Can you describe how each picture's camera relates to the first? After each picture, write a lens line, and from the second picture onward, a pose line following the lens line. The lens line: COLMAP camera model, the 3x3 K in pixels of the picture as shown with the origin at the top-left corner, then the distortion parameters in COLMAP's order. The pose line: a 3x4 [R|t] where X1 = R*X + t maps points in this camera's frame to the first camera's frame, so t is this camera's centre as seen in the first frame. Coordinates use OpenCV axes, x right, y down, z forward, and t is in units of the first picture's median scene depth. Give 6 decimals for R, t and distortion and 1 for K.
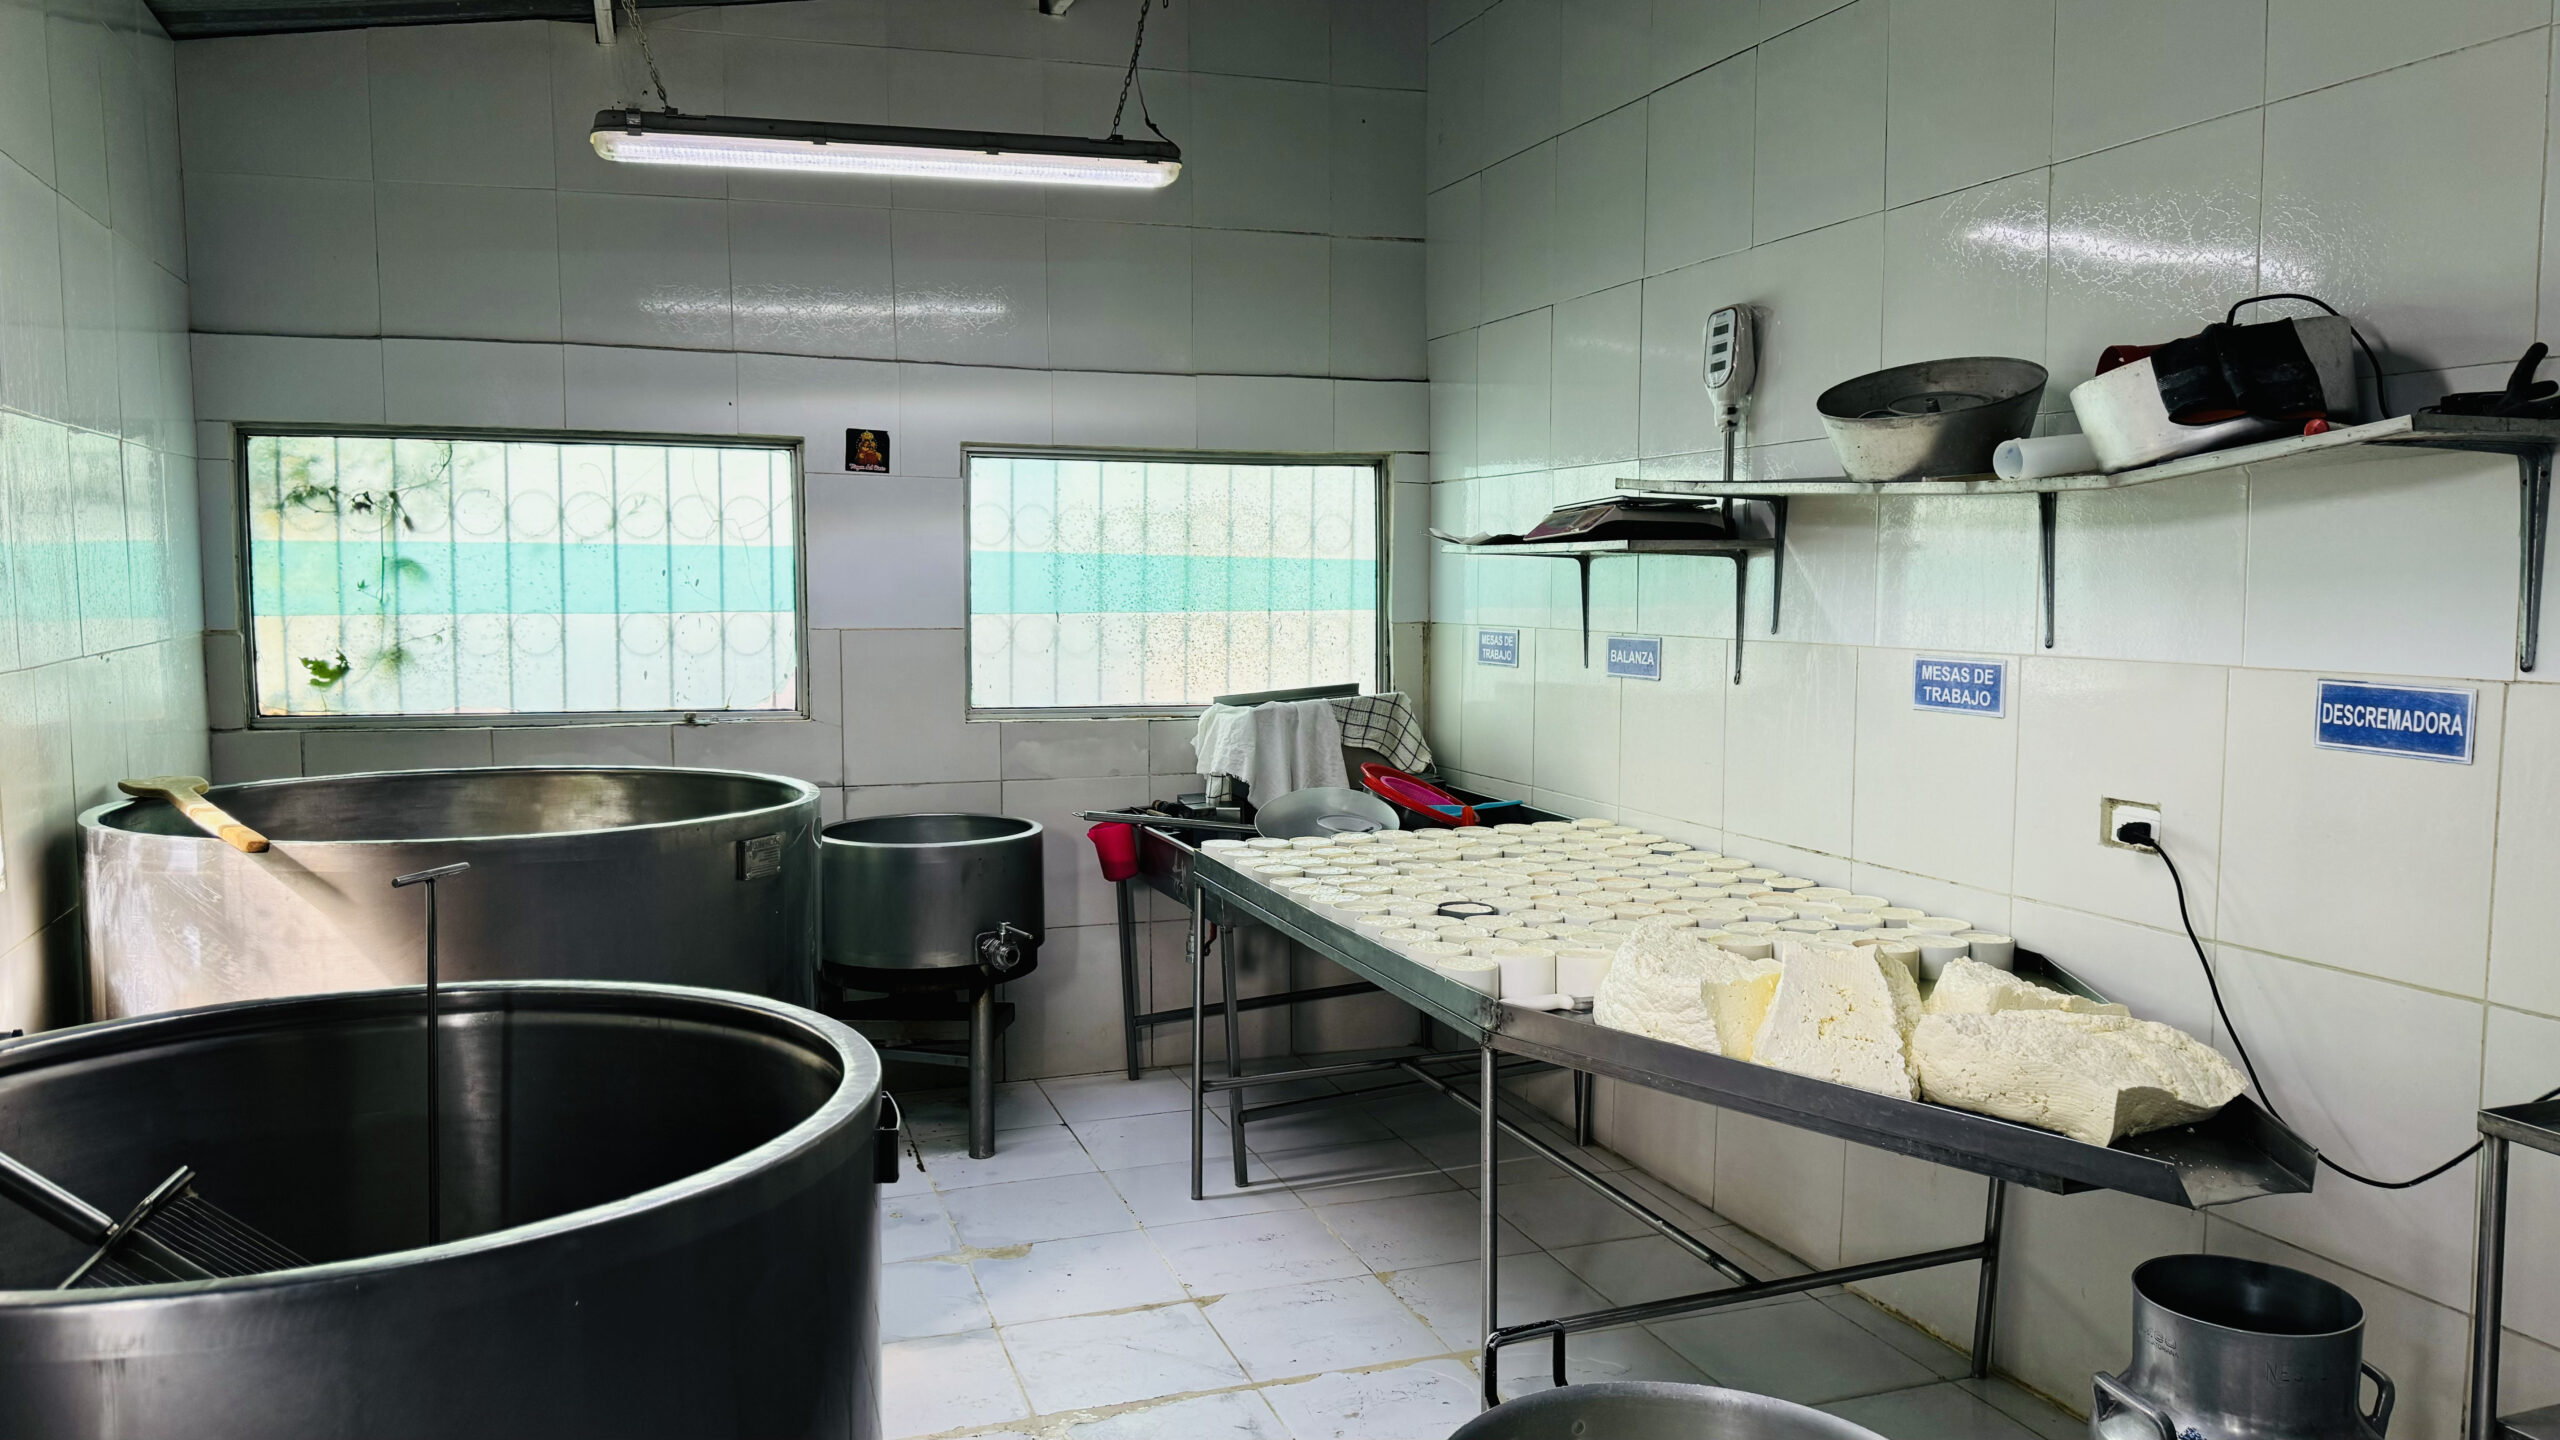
lens RADIAL K [[1803.6, 0, 1294.2], [0, 1803.6, 712.3], [0, 0, 1]] dist [0.064392, -0.060022]
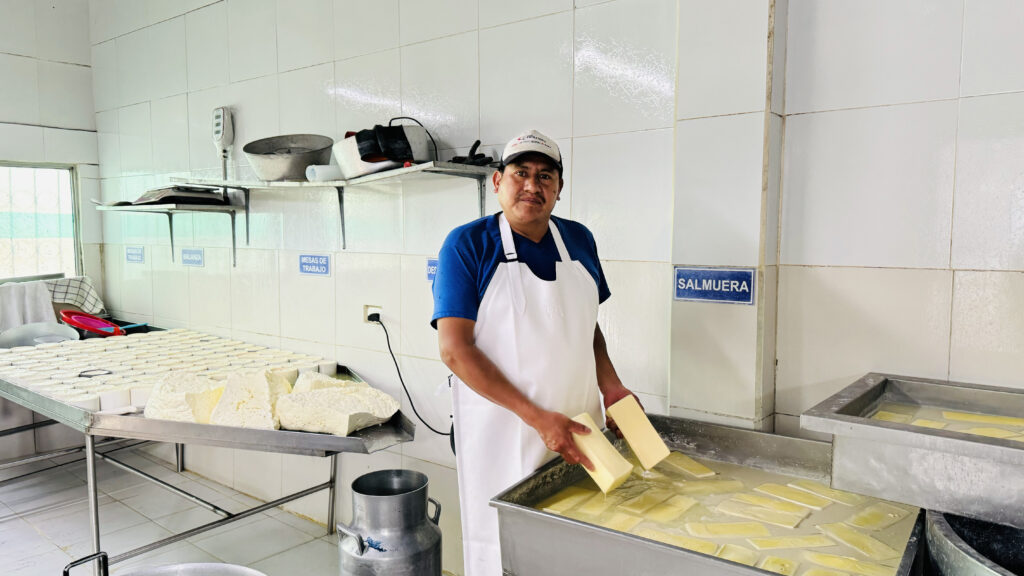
lens RADIAL K [[721.5, 0, 521.2], [0, 721.5, 292.7], [0, 0, 1]] dist [0.064392, -0.060022]
pose [[0.859959, -0.042609, 0.508581, 0.100754], [0.036512, 0.999092, 0.021966, 0.013354], [-0.509055, -0.000320, 0.860734, -0.016691]]
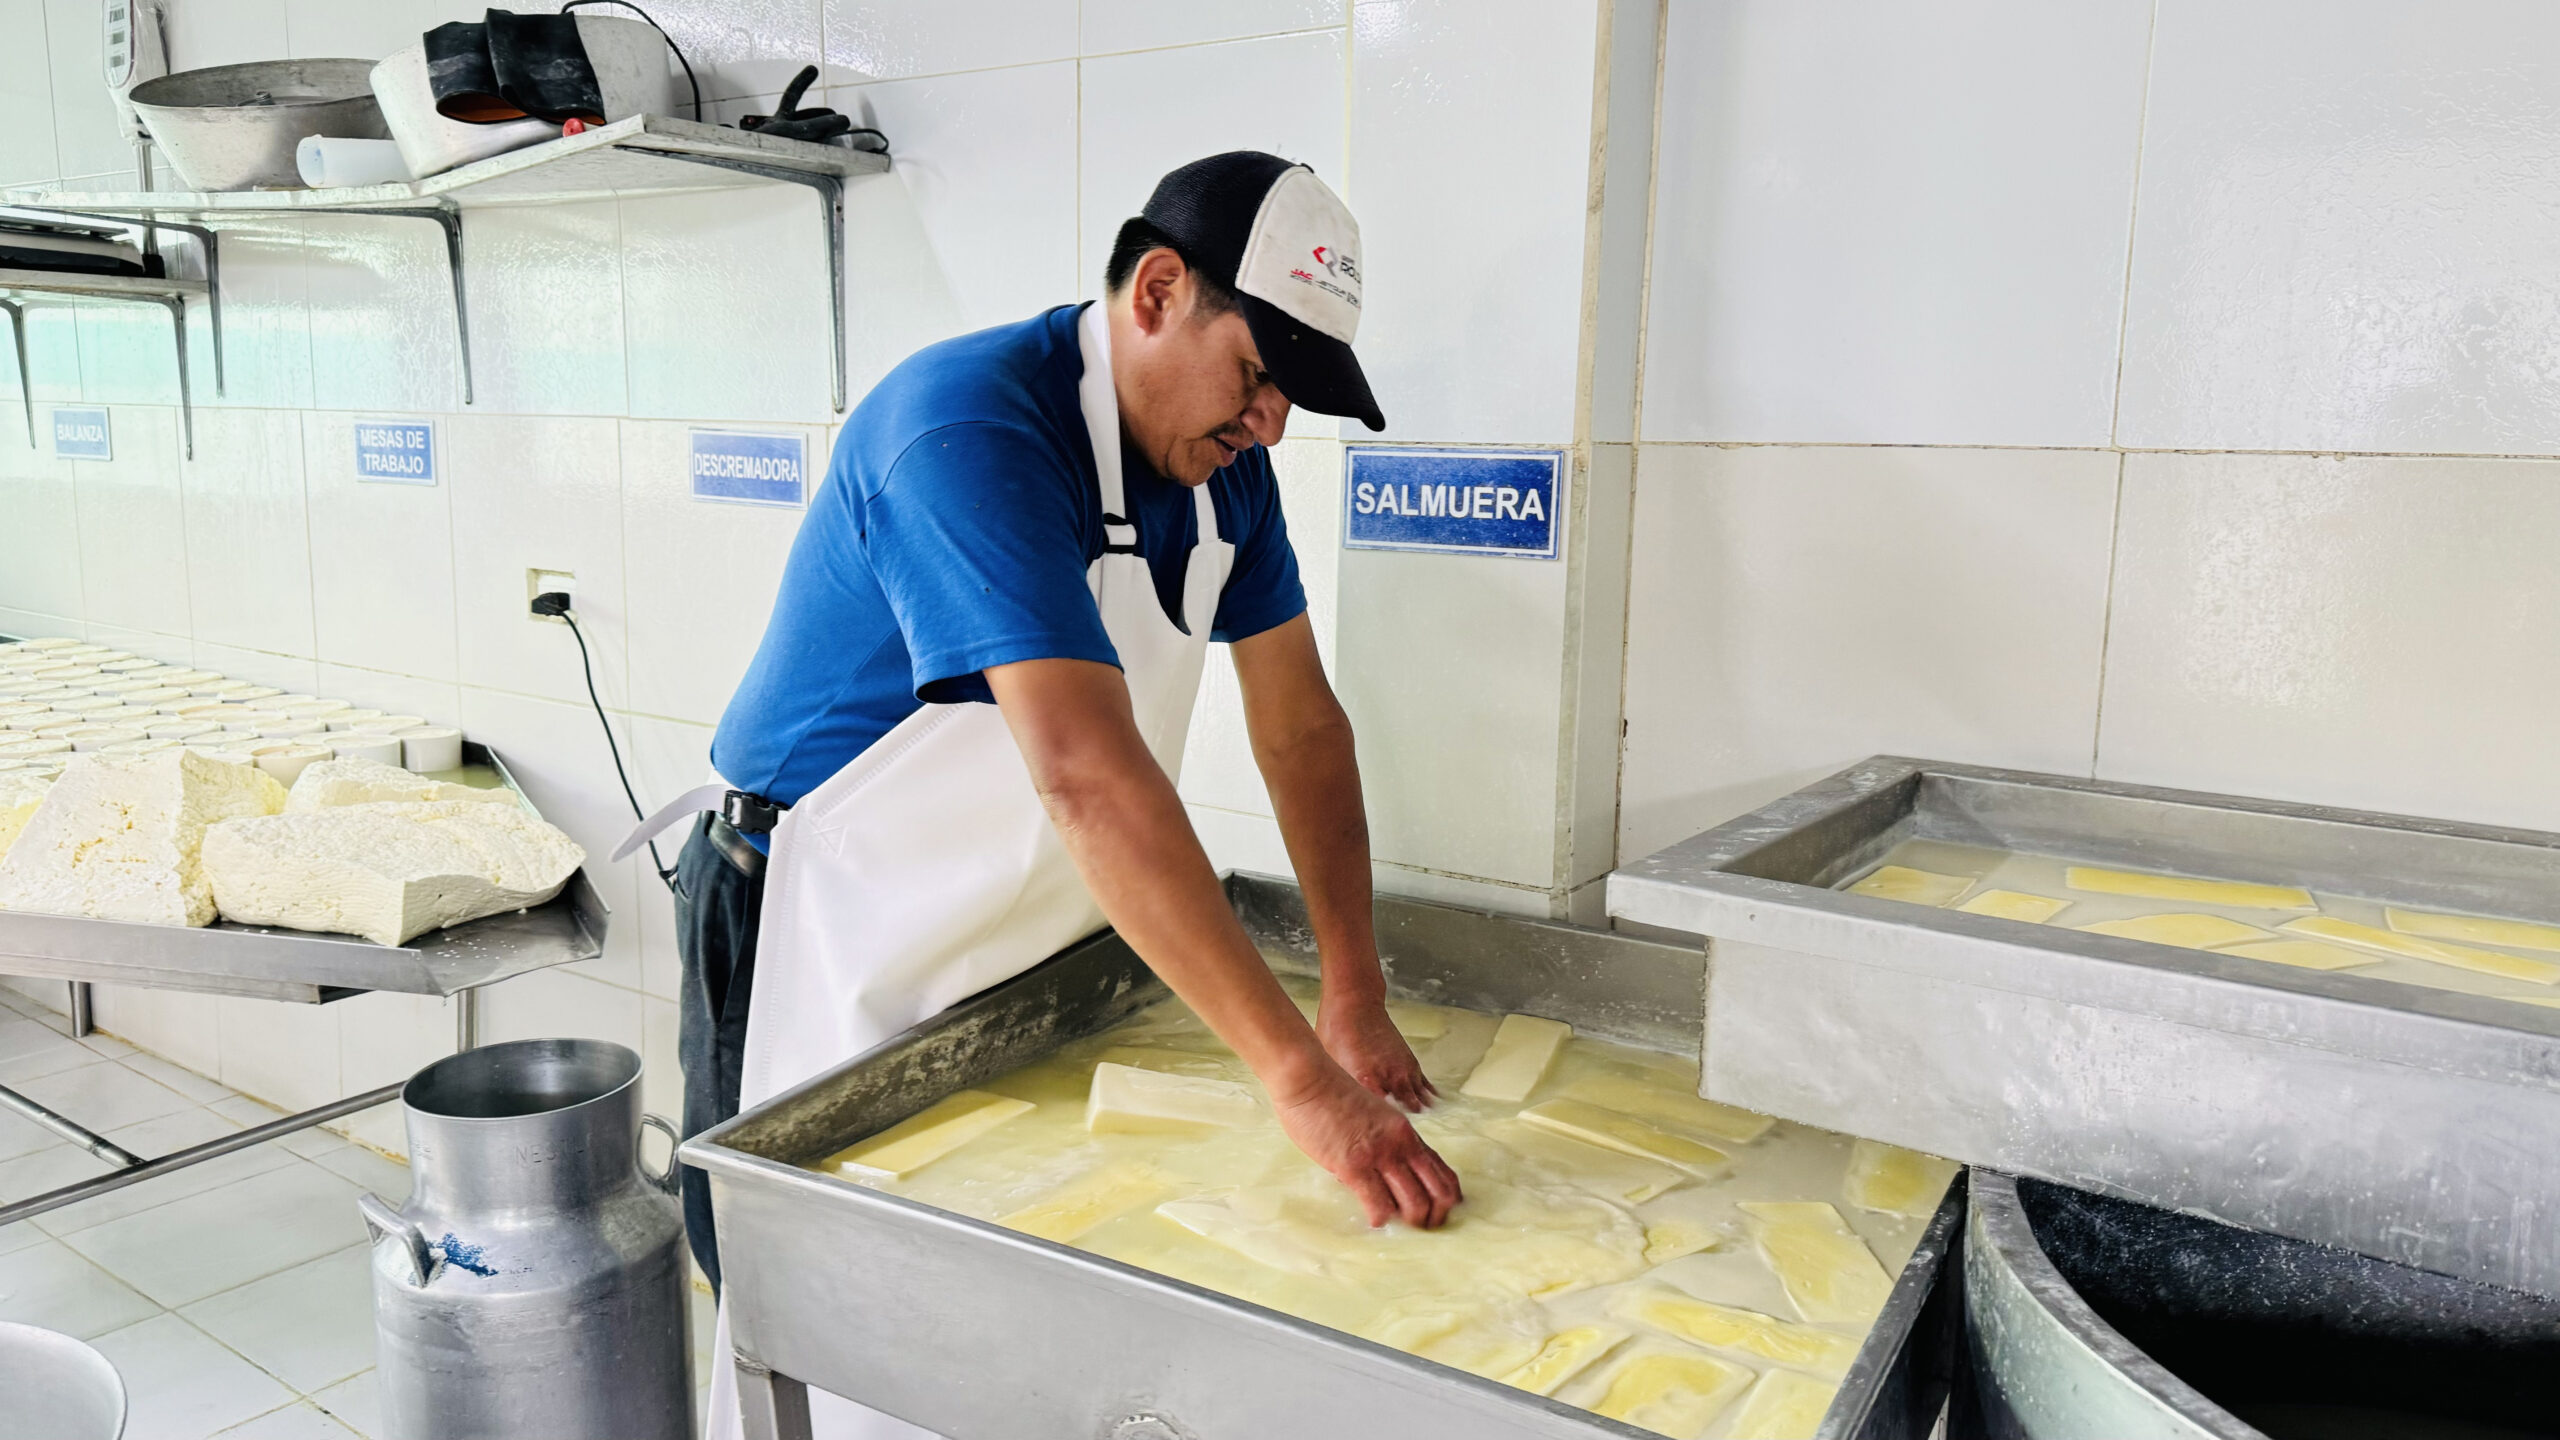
lens RADIAL K [[1803.6, 0, 1274.8], [0, 1803.6, 730.5], [0, 0, 1]] dist [0.064392, -0.060022]
pose [[0.828173, -0.080626, 0.554642, 0.224628], [0.024595, 0.993874, 0.107751, 0.035738], [-0.559932, -0.075596, 0.825083, 0.026524]]
